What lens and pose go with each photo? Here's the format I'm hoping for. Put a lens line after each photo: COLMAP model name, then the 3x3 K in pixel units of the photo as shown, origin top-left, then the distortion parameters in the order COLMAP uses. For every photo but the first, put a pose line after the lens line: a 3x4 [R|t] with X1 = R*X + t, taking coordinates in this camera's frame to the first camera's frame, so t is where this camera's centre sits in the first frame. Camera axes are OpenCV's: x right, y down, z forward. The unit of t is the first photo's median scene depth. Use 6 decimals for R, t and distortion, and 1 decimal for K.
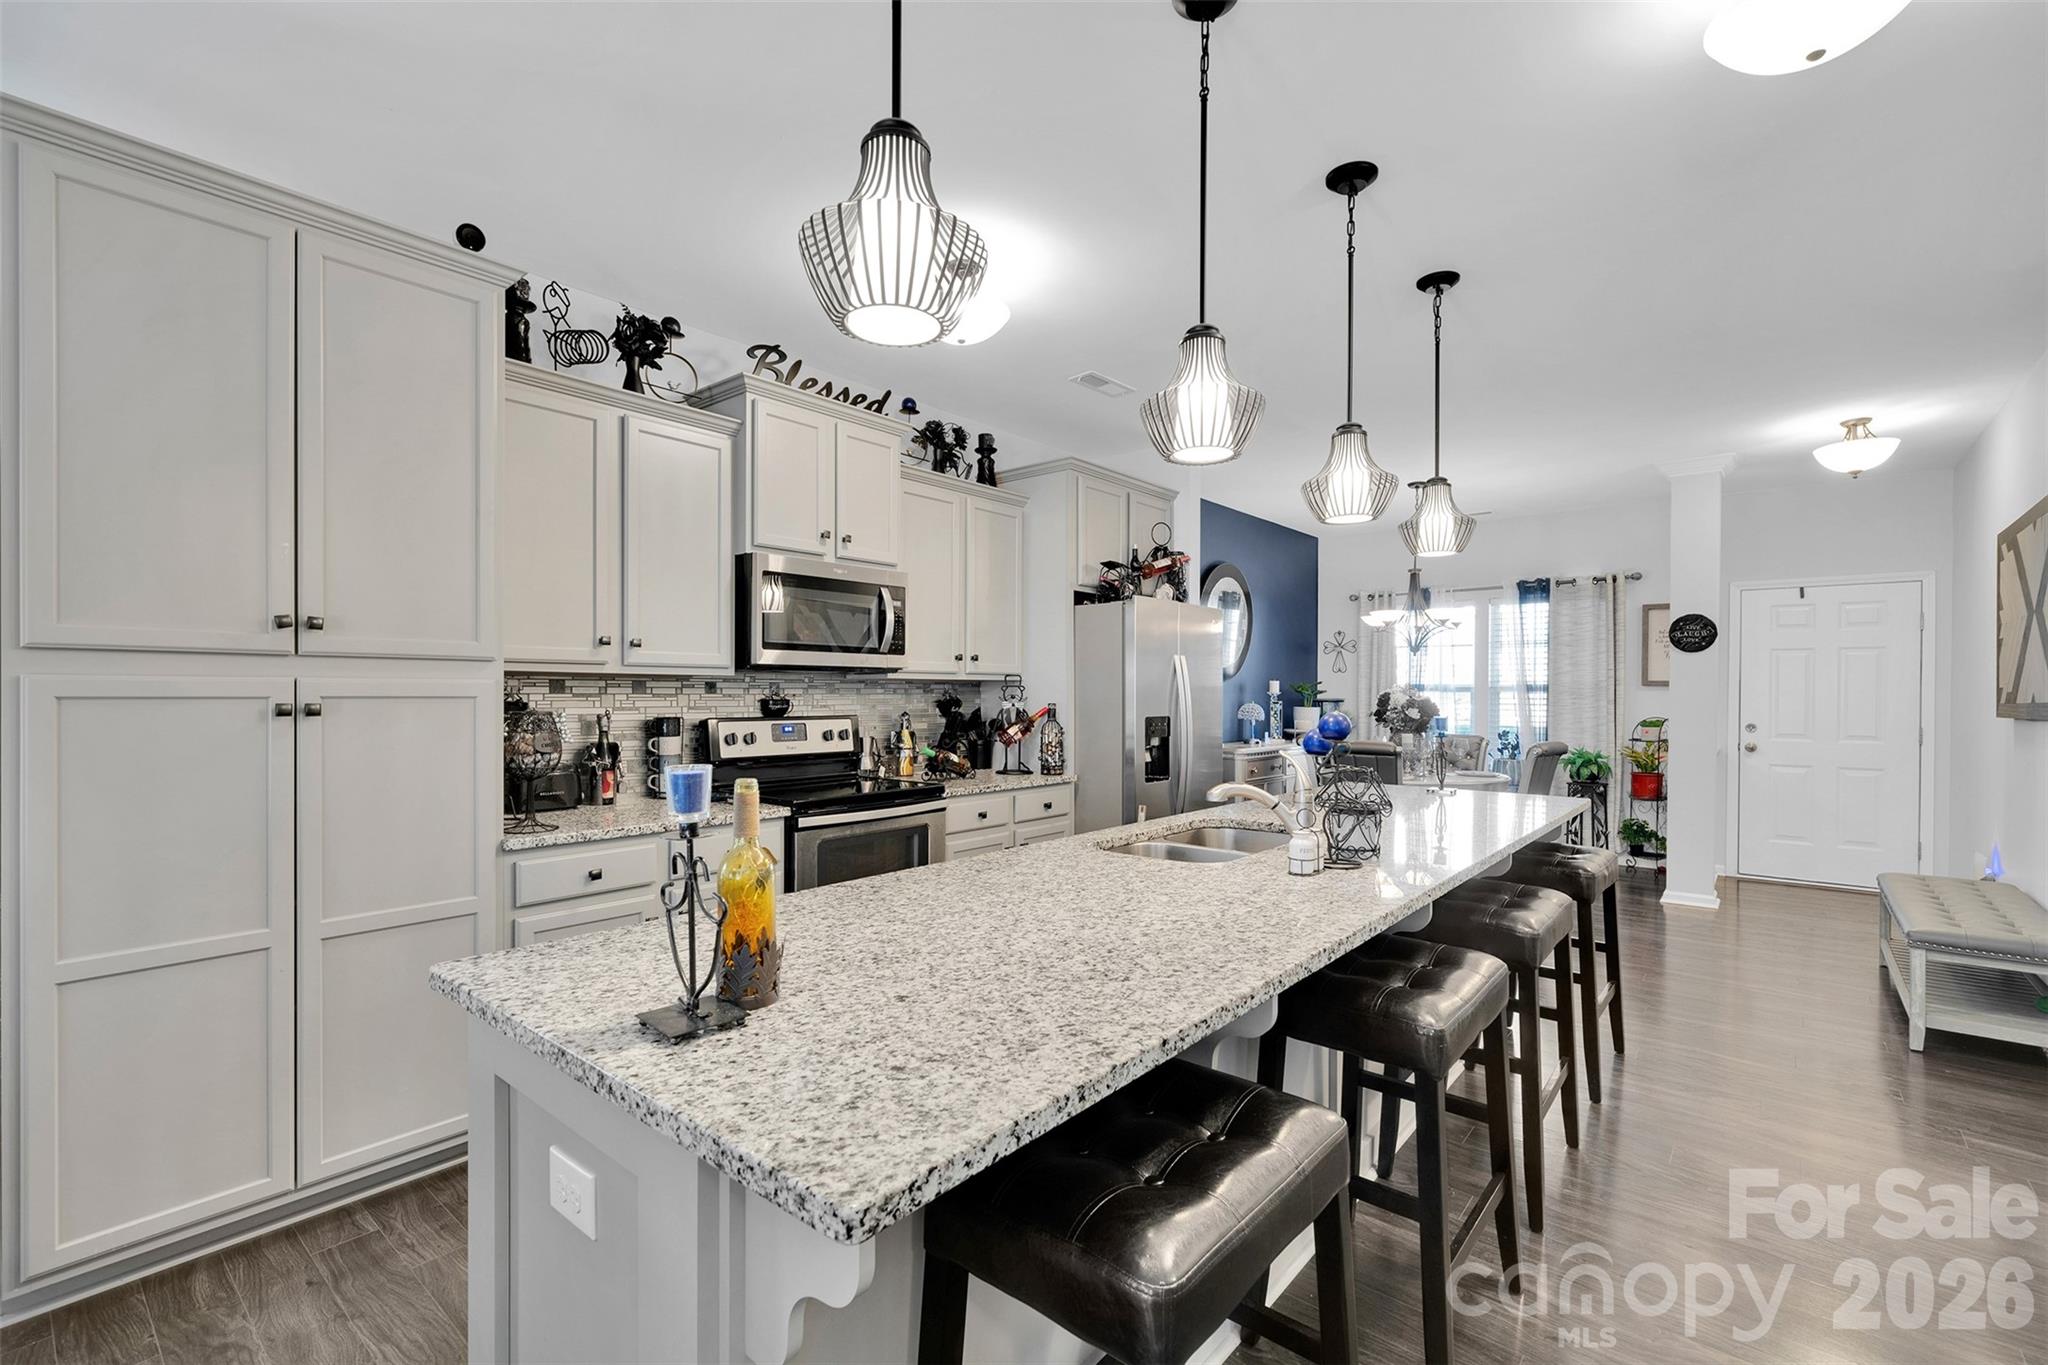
lens RADIAL K [[883.9, 0, 1027.2], [0, 883.9, 692.8], [0, 0, 1]] dist [-0.001885, 0.000205]
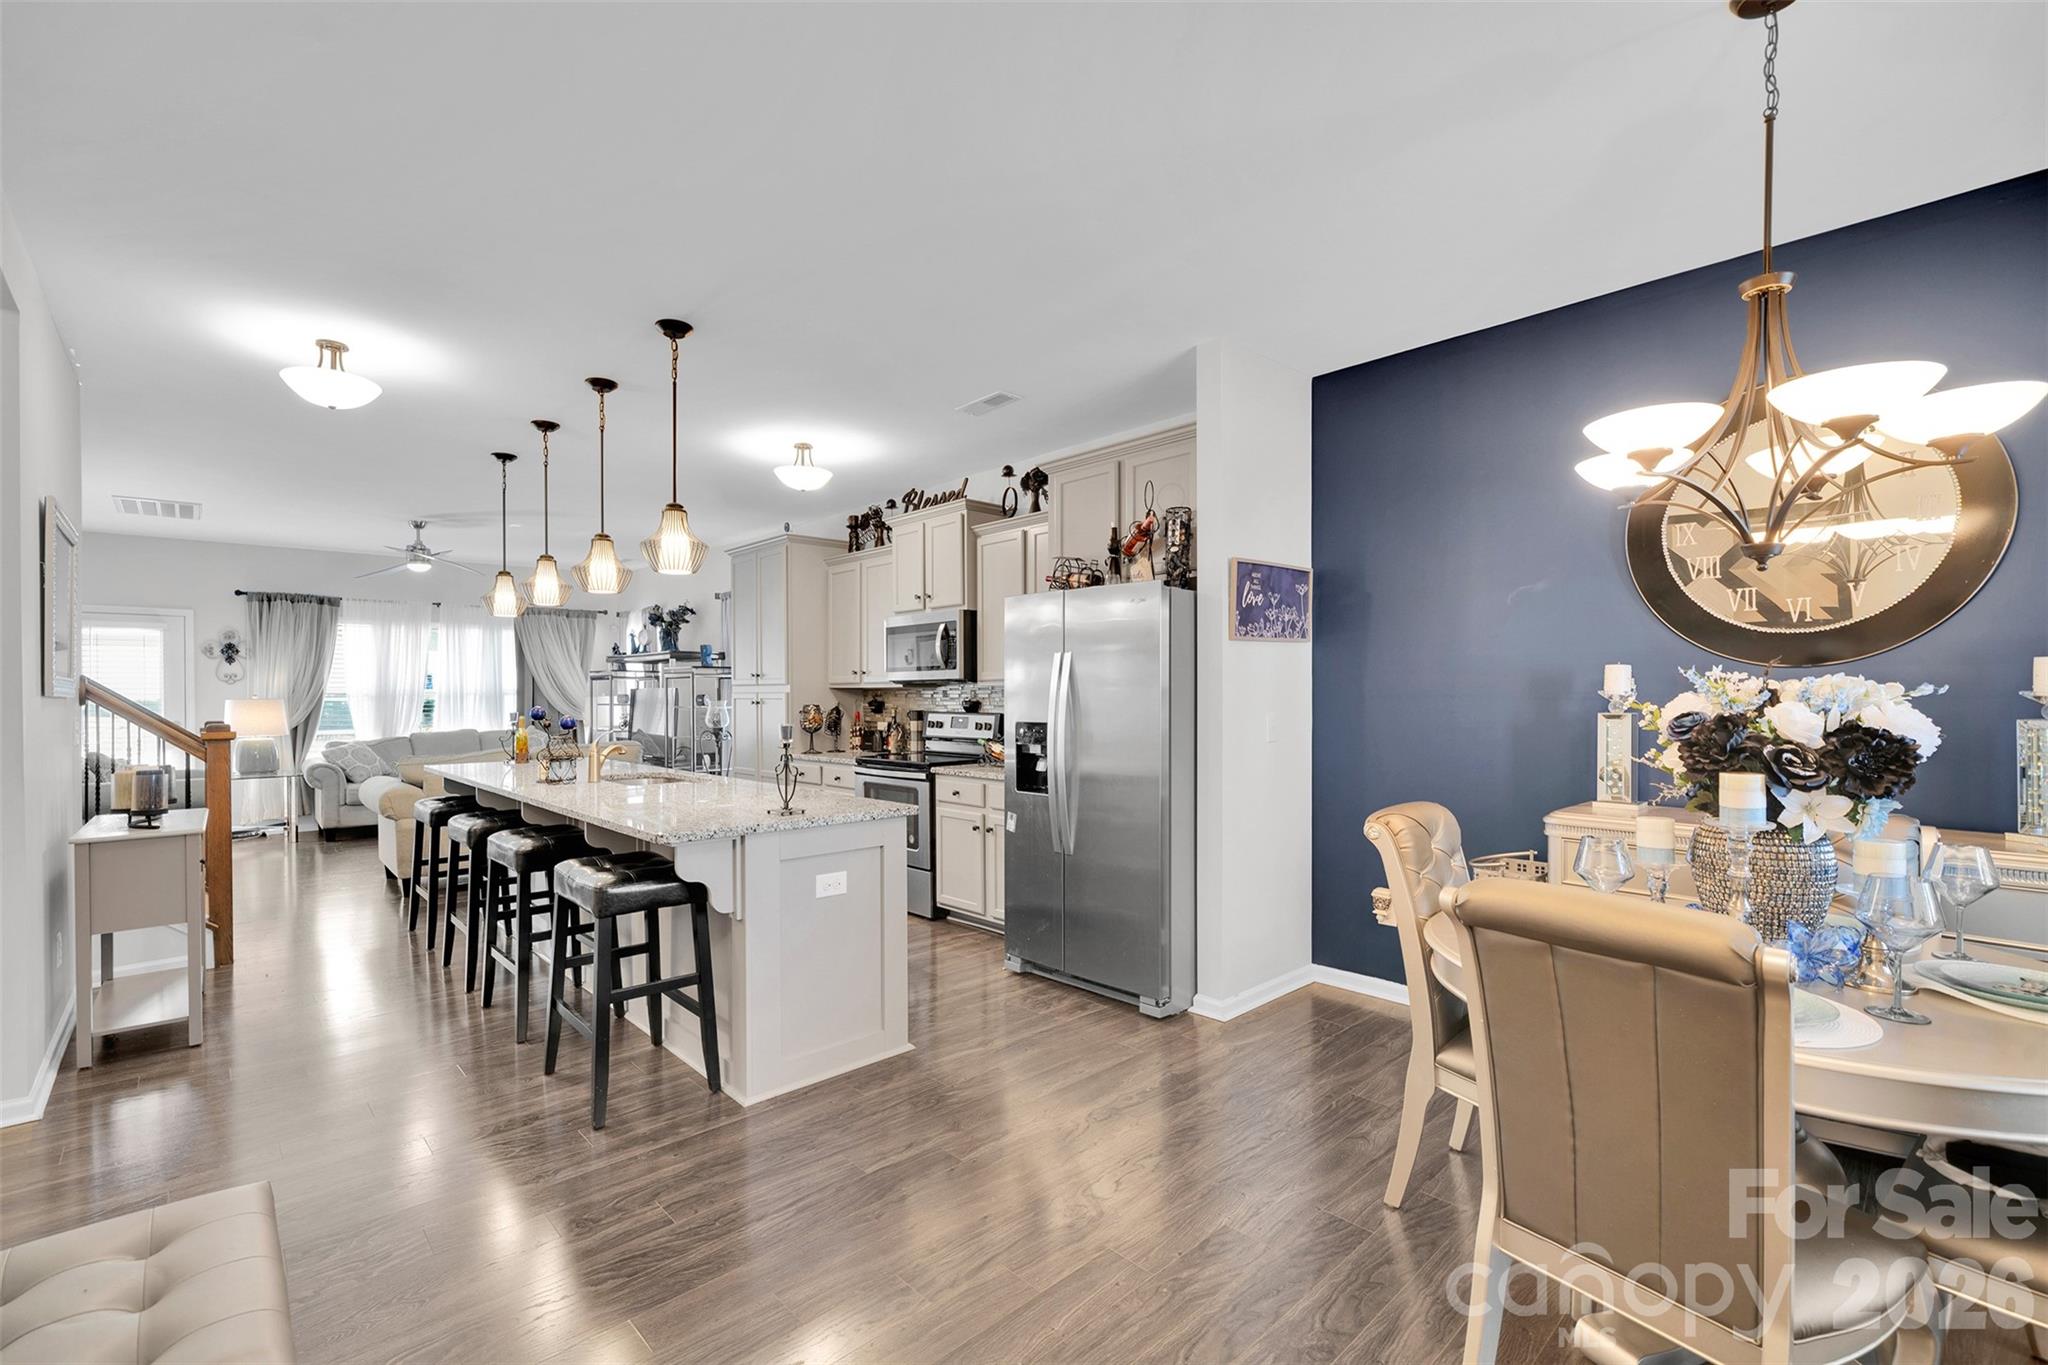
lens RADIAL K [[883.9, 0, 1006.6], [0, 883.9, 689.9], [0, 0, 1]] dist [-0.001885, 0.000205]
pose [[-0.121021, -0.009329, -0.992606, 0.829999], [0.001952, 0.999952, -0.009636, 0.002138], [0.992648, -0.003104, -0.120997, 0.844488]]
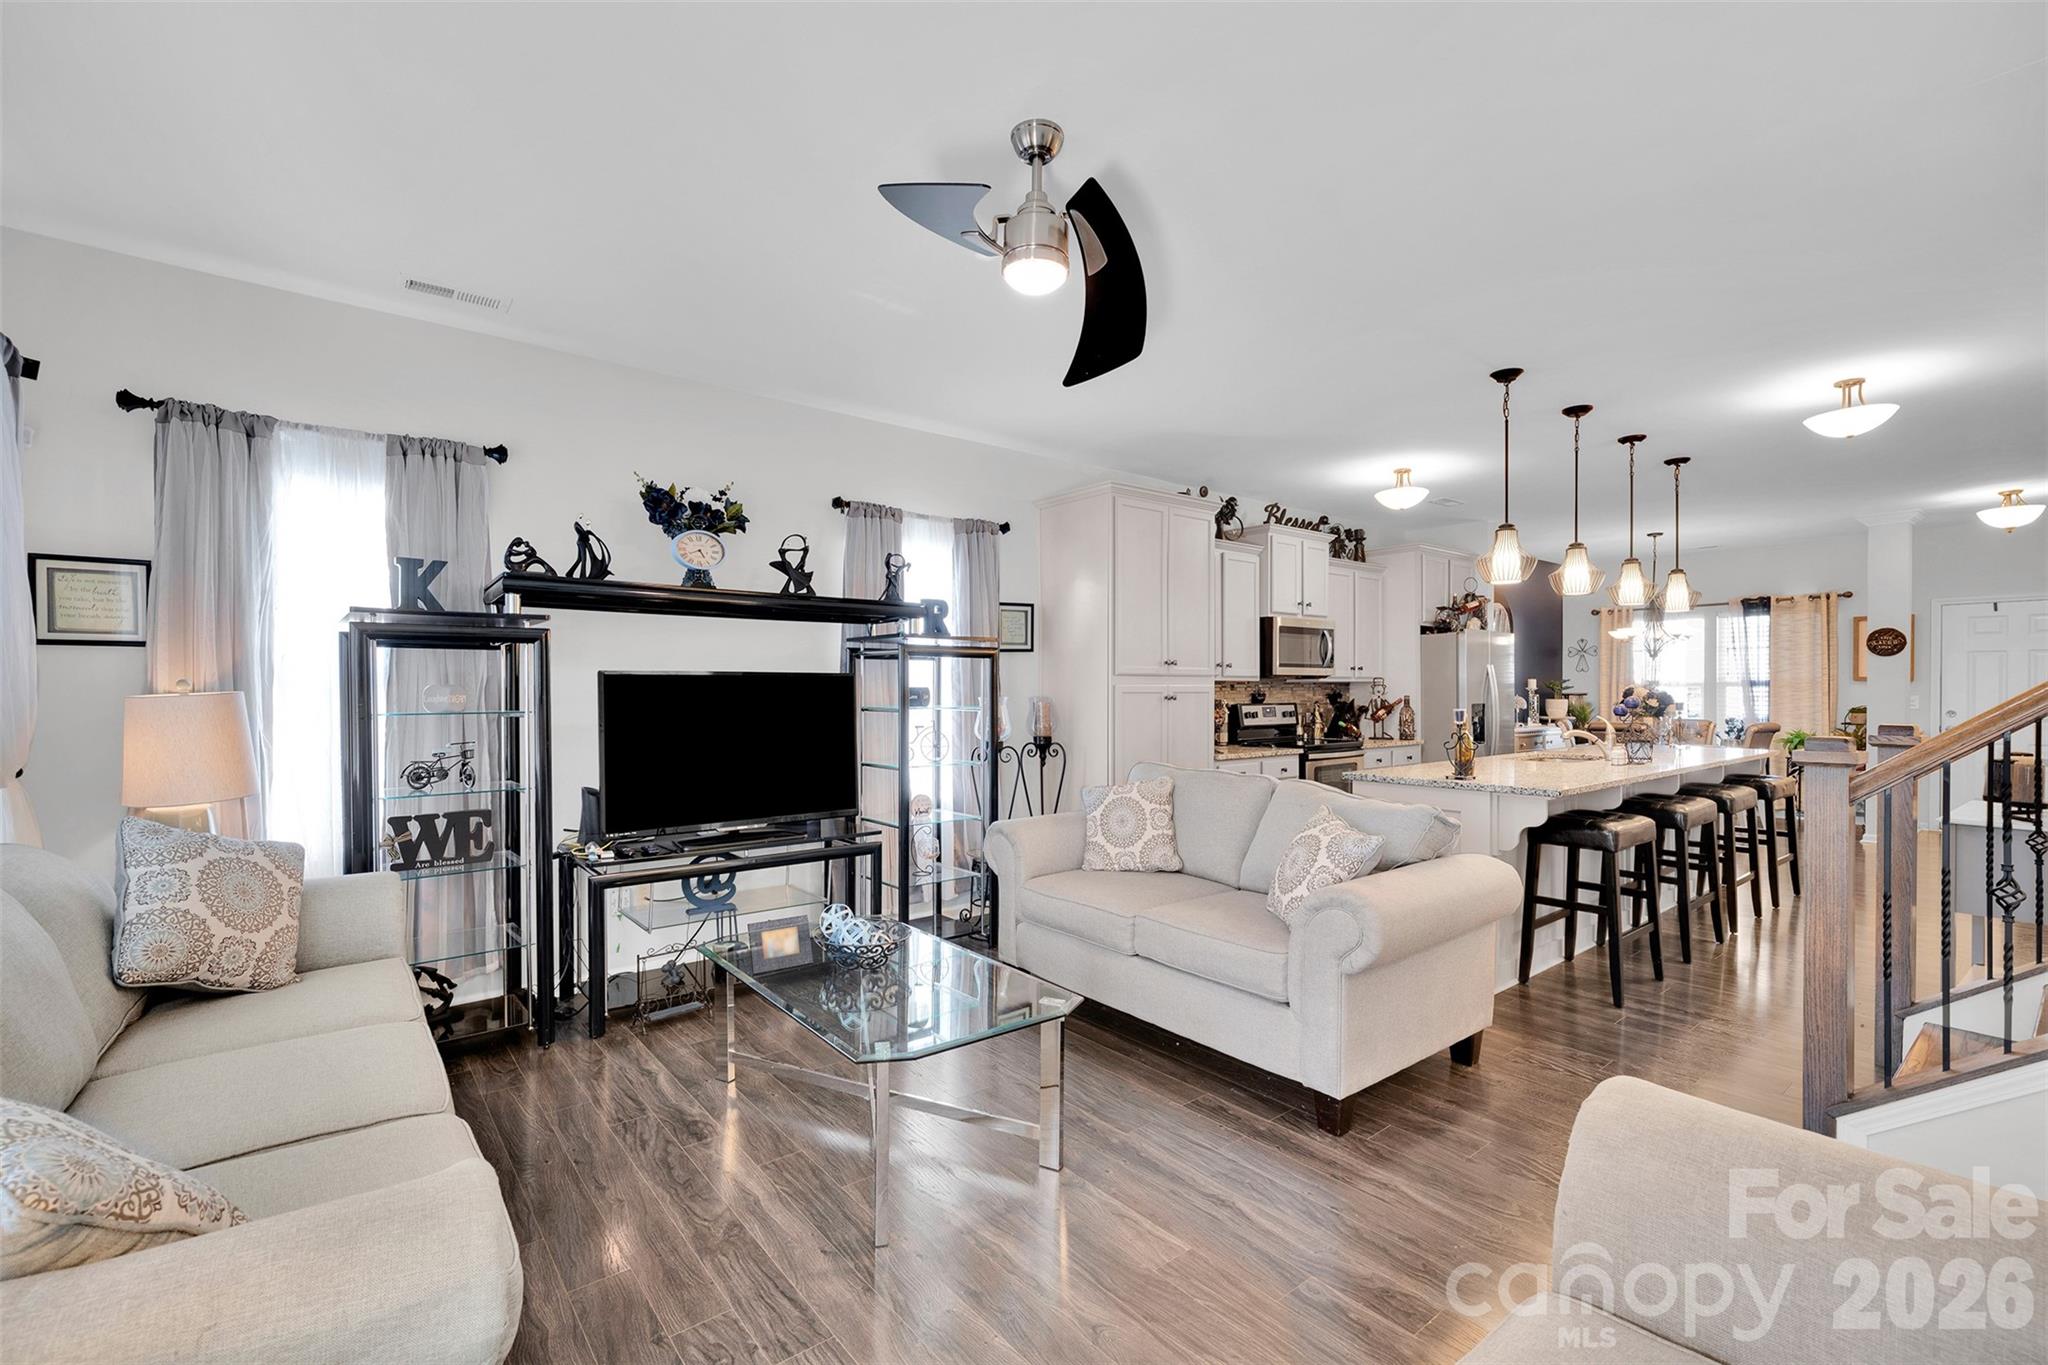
lens RADIAL K [[883.9, 0, 1010.0], [0, 883.9, 690.9], [0, 0, 1]] dist [-0.001885, 0.000205]
pose [[0.980221, -0.005699, -0.197824, -0.286137], [0.005784, 0.999983, -0.000151, -0.000656], [0.197822, -0.000996, 0.980238, -0.574602]]
